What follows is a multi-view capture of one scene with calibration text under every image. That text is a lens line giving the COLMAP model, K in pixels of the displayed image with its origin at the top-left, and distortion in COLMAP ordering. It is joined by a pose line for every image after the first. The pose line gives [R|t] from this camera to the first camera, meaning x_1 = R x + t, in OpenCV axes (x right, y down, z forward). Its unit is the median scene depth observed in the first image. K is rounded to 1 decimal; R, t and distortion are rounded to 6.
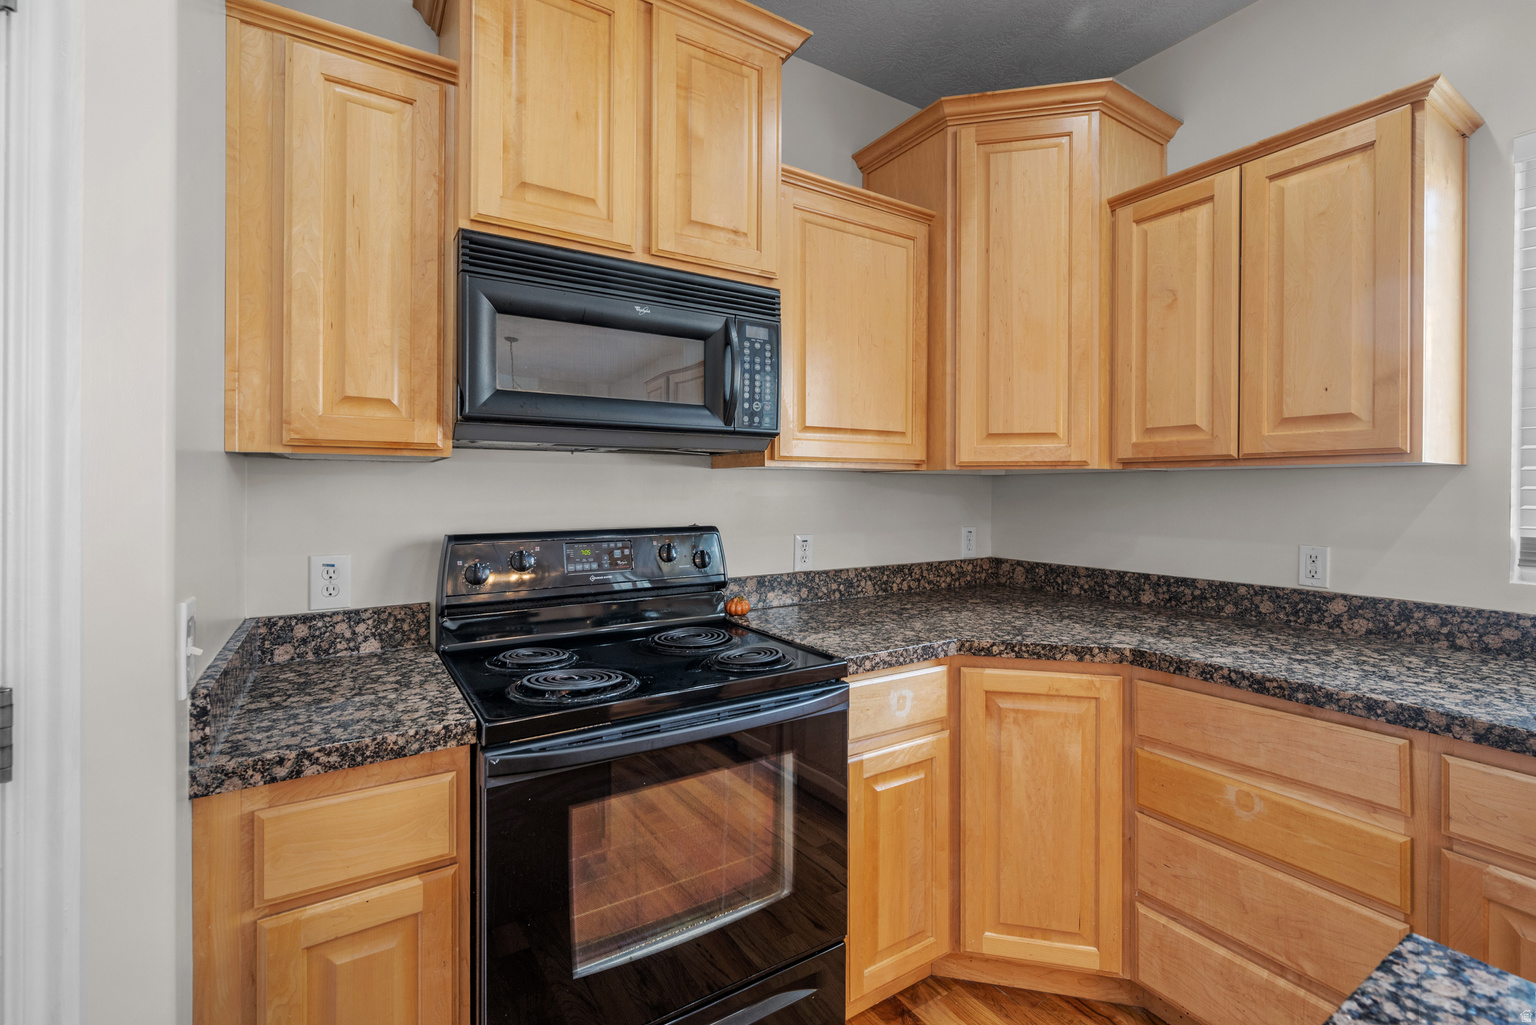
lens RADIAL K [[670.9, 0, 767.5], [0, 670.9, 484.1], [0, 0, 1]] dist [0.003076, 0.000164]
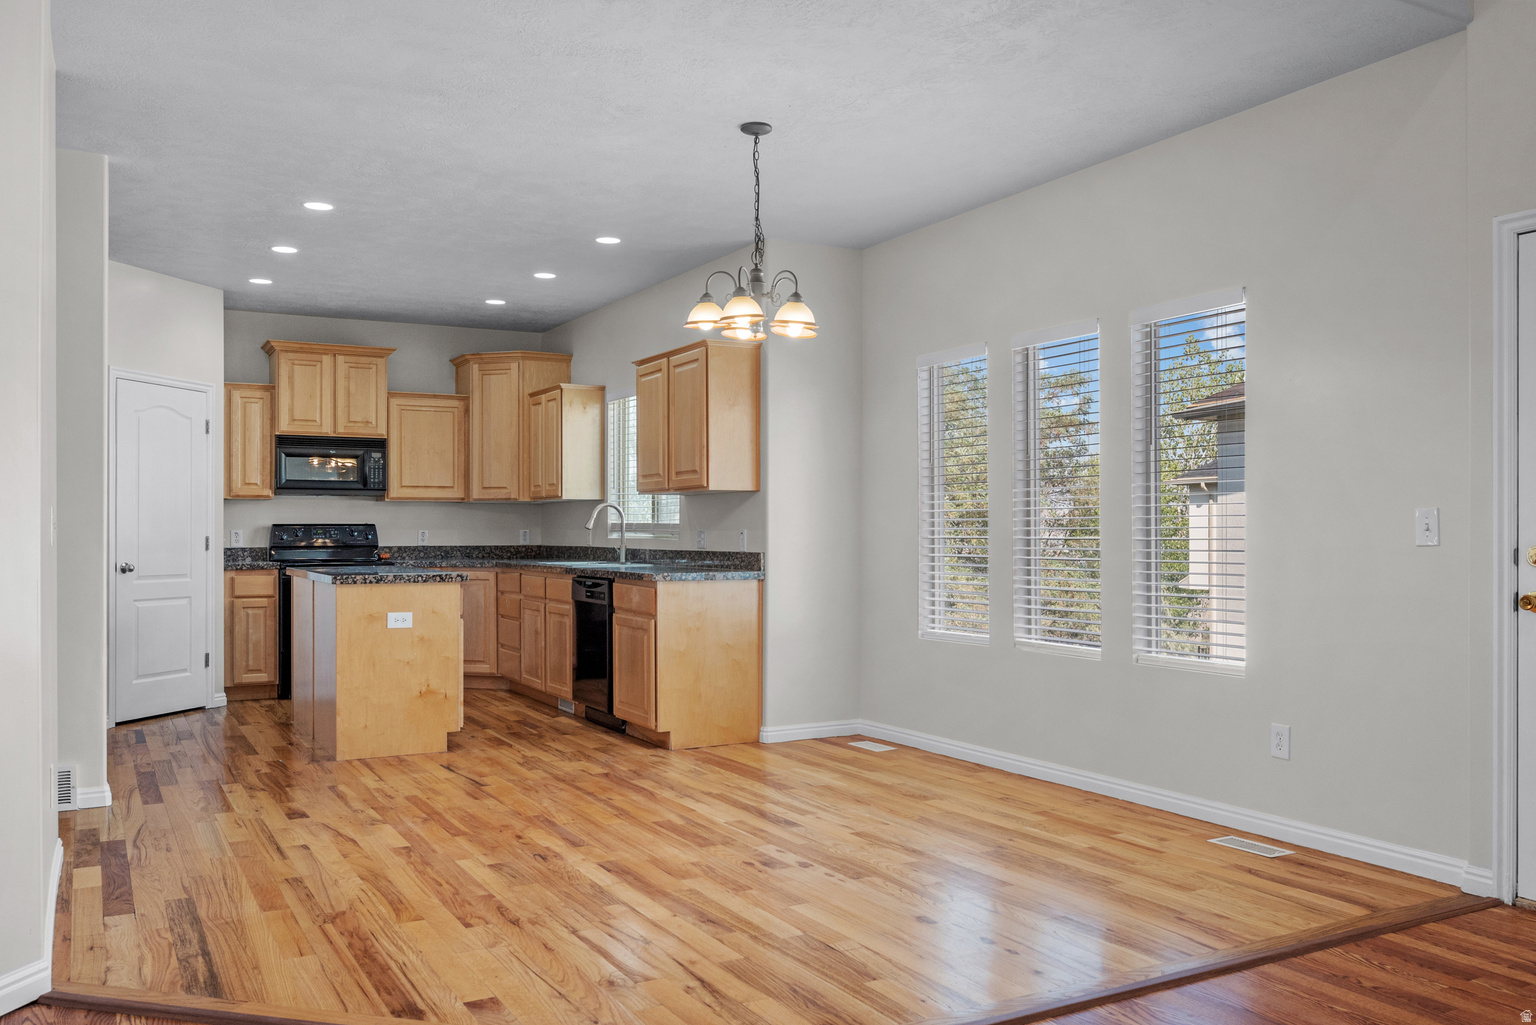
lens RADIAL K [[1219.6, 0, 767.5], [0, 1219.6, 517.9], [0, 0, 1]] dist [-0.007391, -0.001958]
pose [[0.998627, -0.005438, -0.052095, 2.031869], [0.005083, 0.999963, -0.006948, 0.096270], [0.052131, 0.006674, 0.998618, -4.355911]]
